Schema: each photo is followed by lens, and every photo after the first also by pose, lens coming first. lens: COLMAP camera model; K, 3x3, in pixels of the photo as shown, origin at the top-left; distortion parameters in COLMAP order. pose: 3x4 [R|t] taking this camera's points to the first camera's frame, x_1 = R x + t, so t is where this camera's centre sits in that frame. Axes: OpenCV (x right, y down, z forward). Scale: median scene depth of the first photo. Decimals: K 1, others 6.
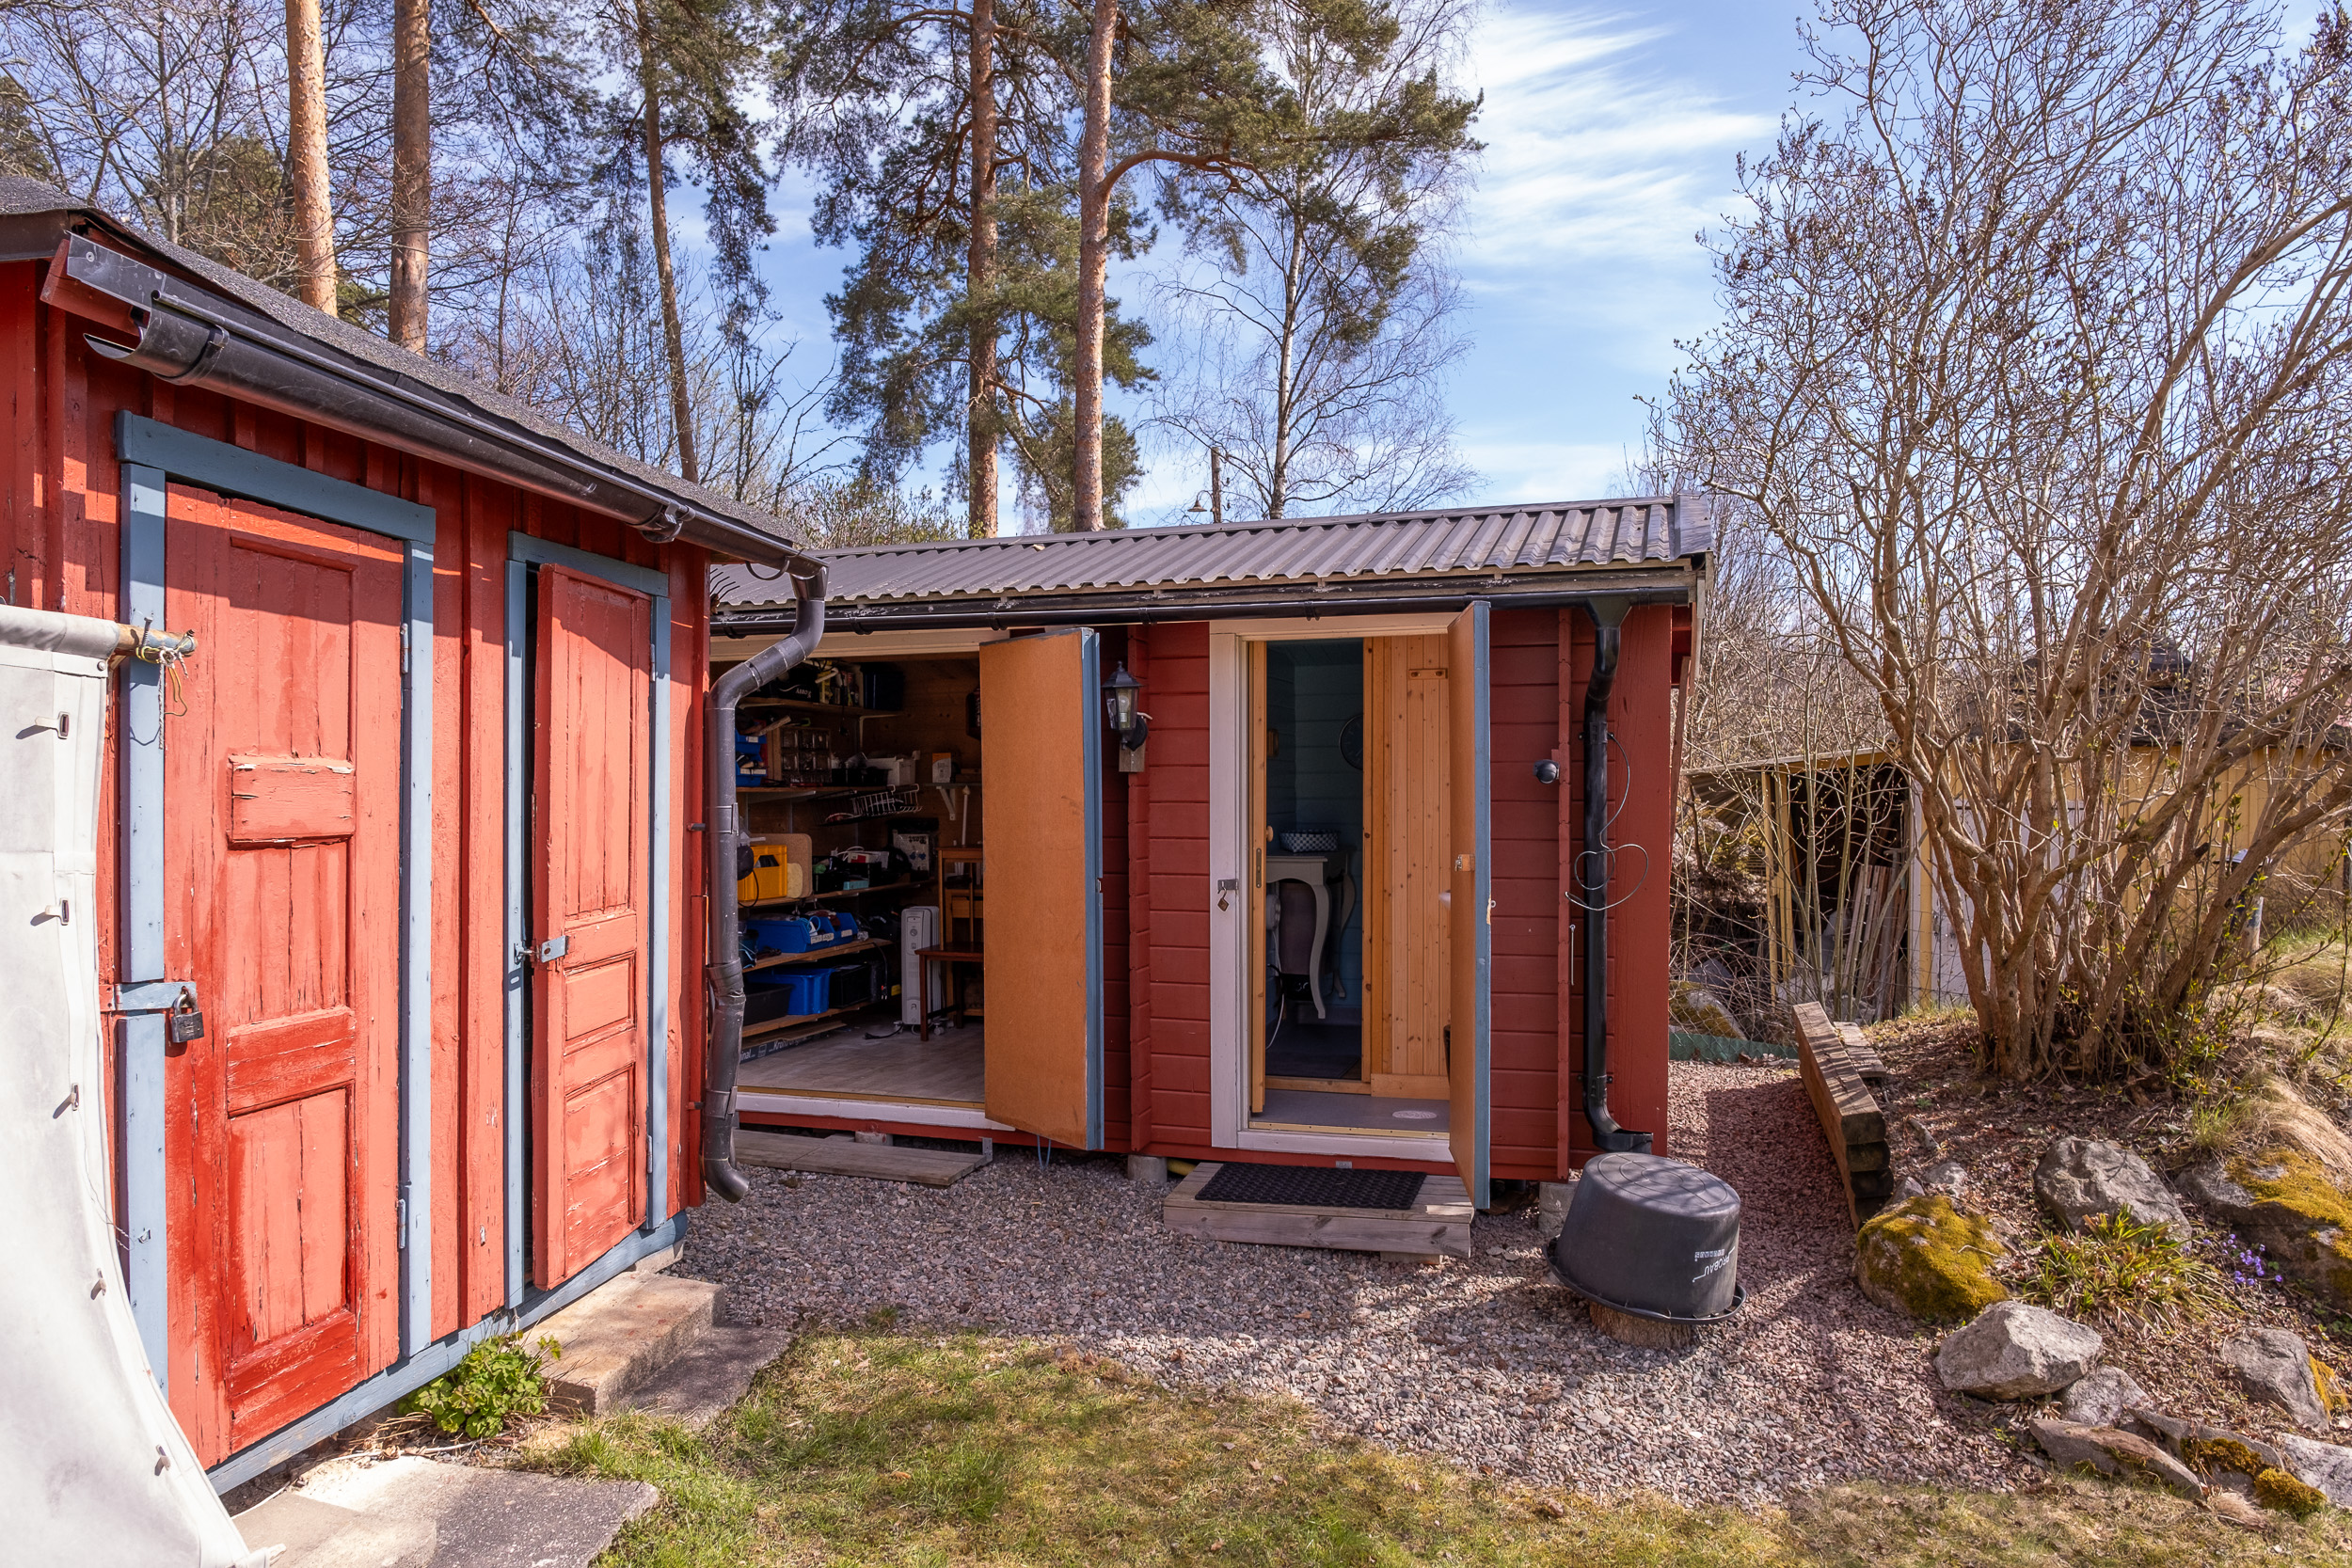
lens RADIAL K [[1737.9, 0, 1038.1], [0, 1737.9, 788.9], [0, 0, 1]] dist [-0.070036, 0.032593]
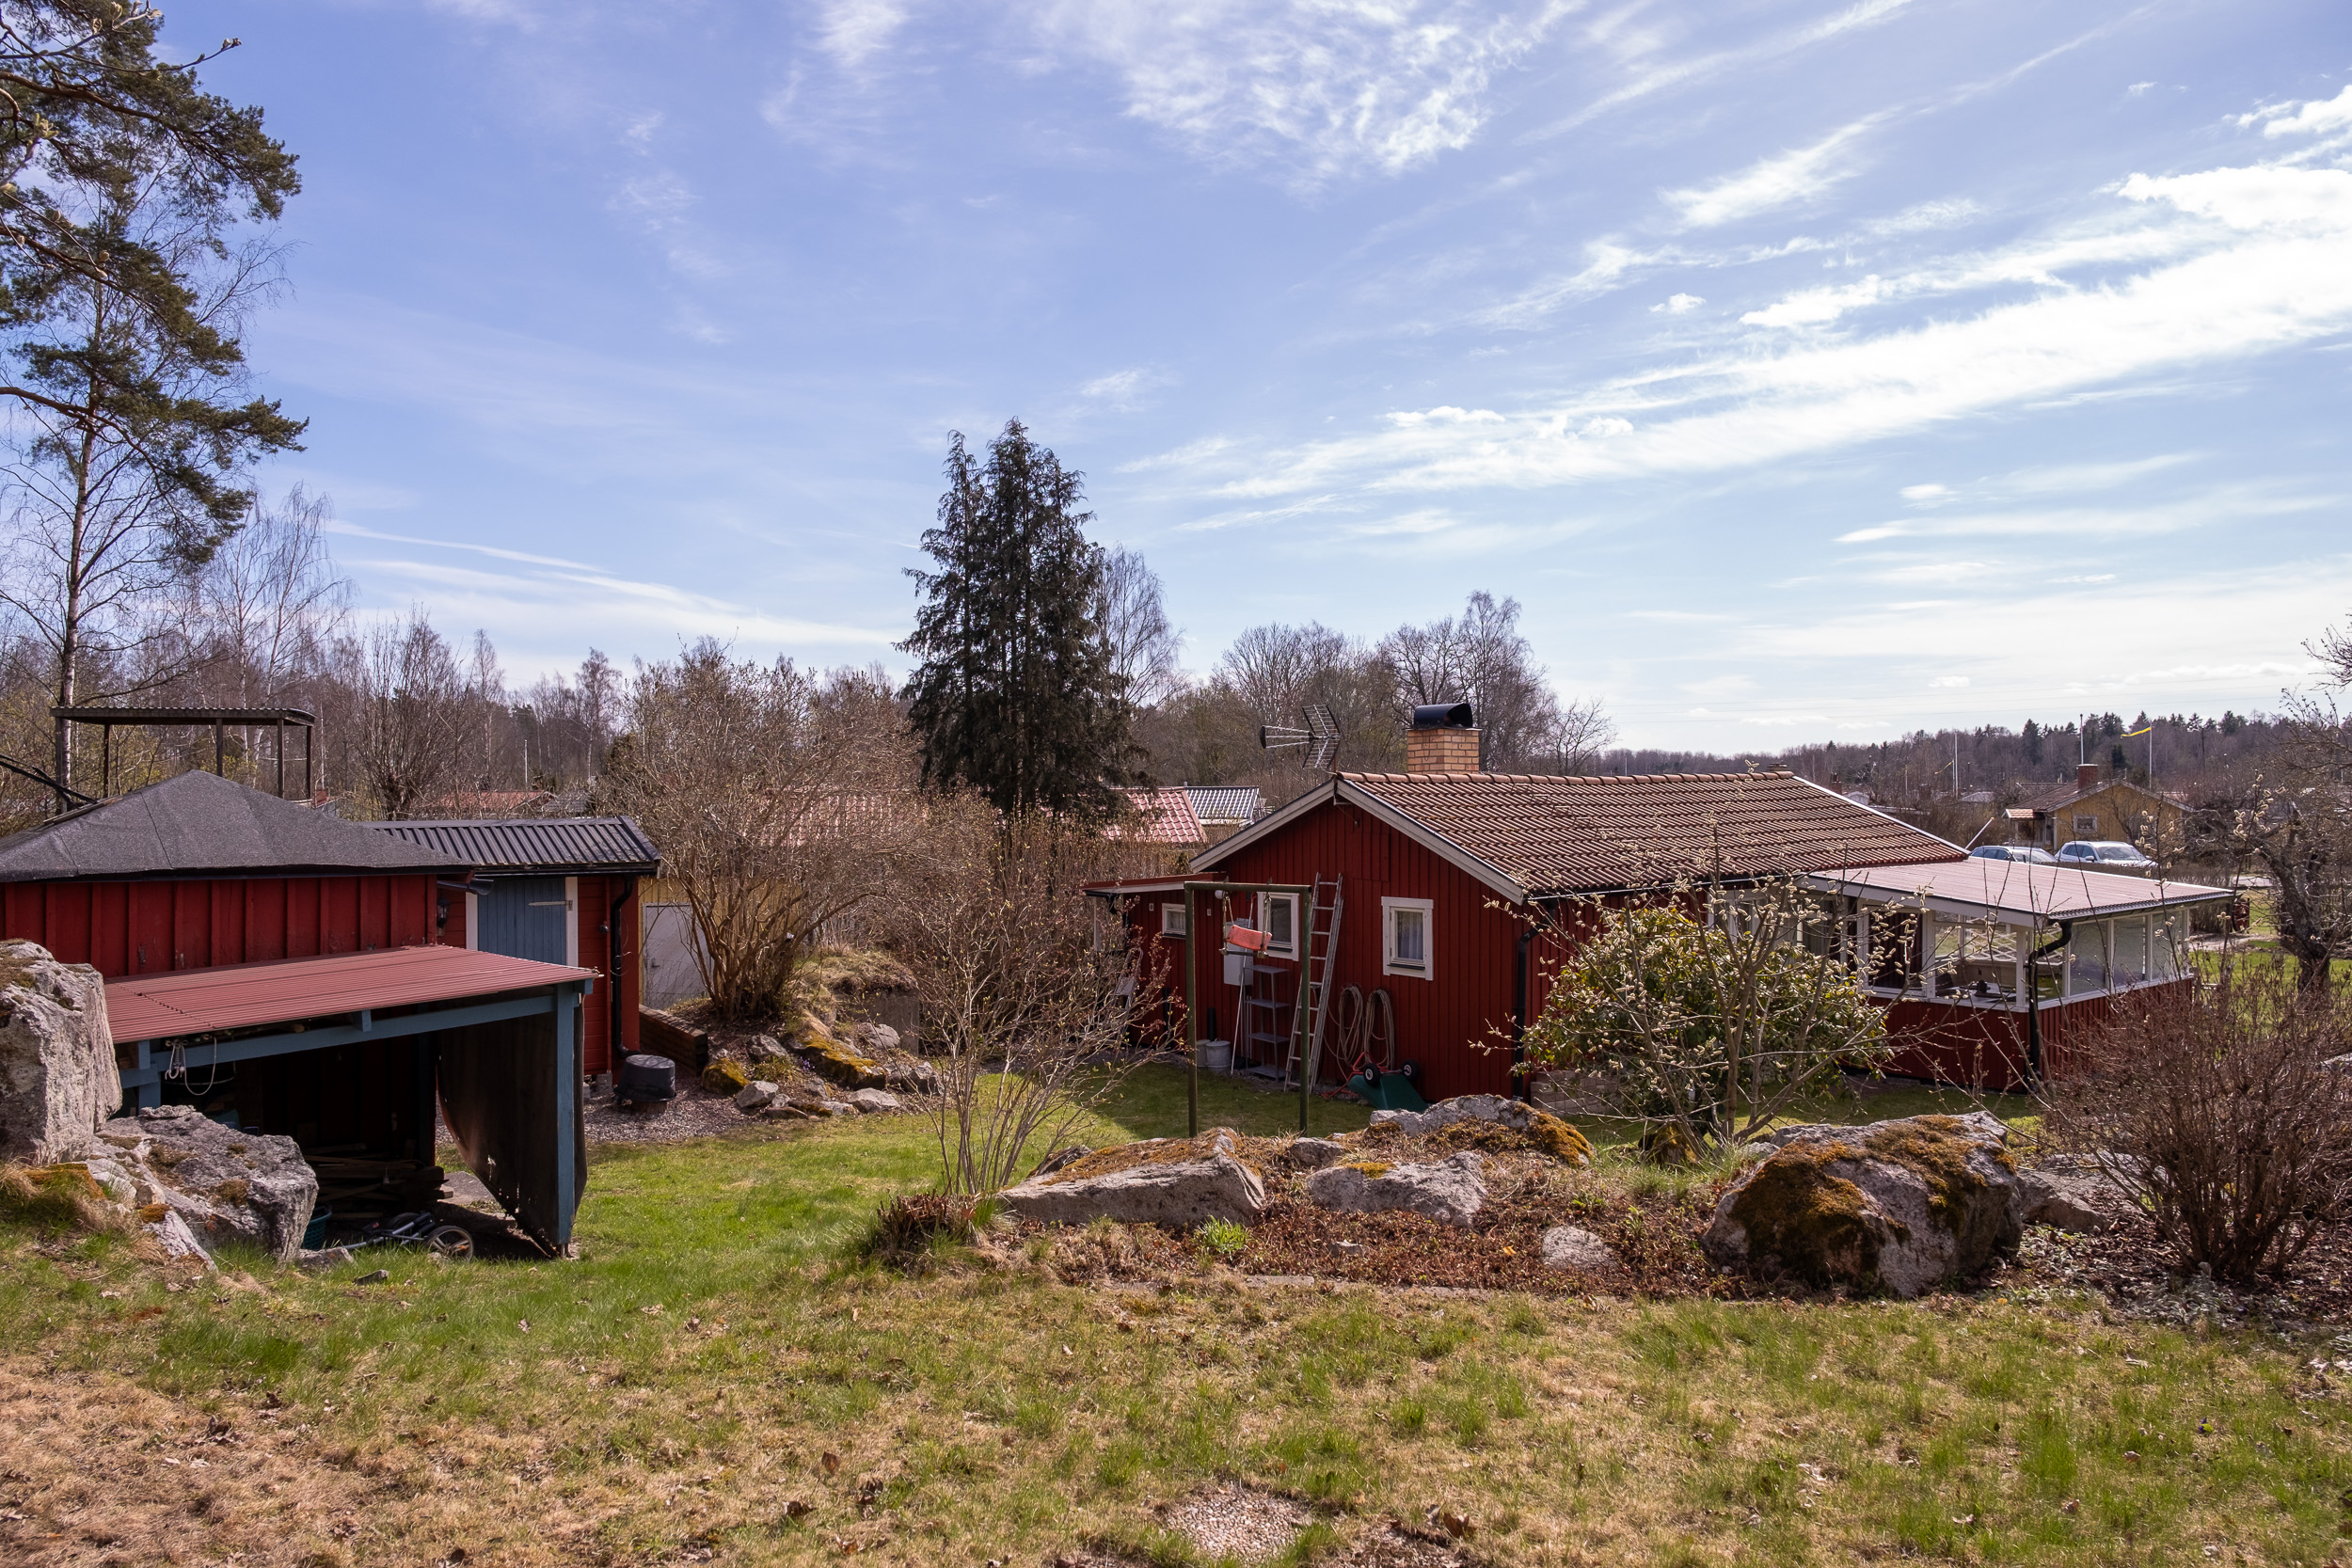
lens RADIAL K [[1737.9, 0, 1038.1], [0, 1737.9, 788.9], [0, 0, 1]] dist [-0.070036, 0.032593]
pose [[0.667224, -0.009590, 0.744795, -1.420592], [0.014610, 0.999893, -0.000214, -0.241626], [-0.744714, 0.011024, 0.667293, -1.529878]]
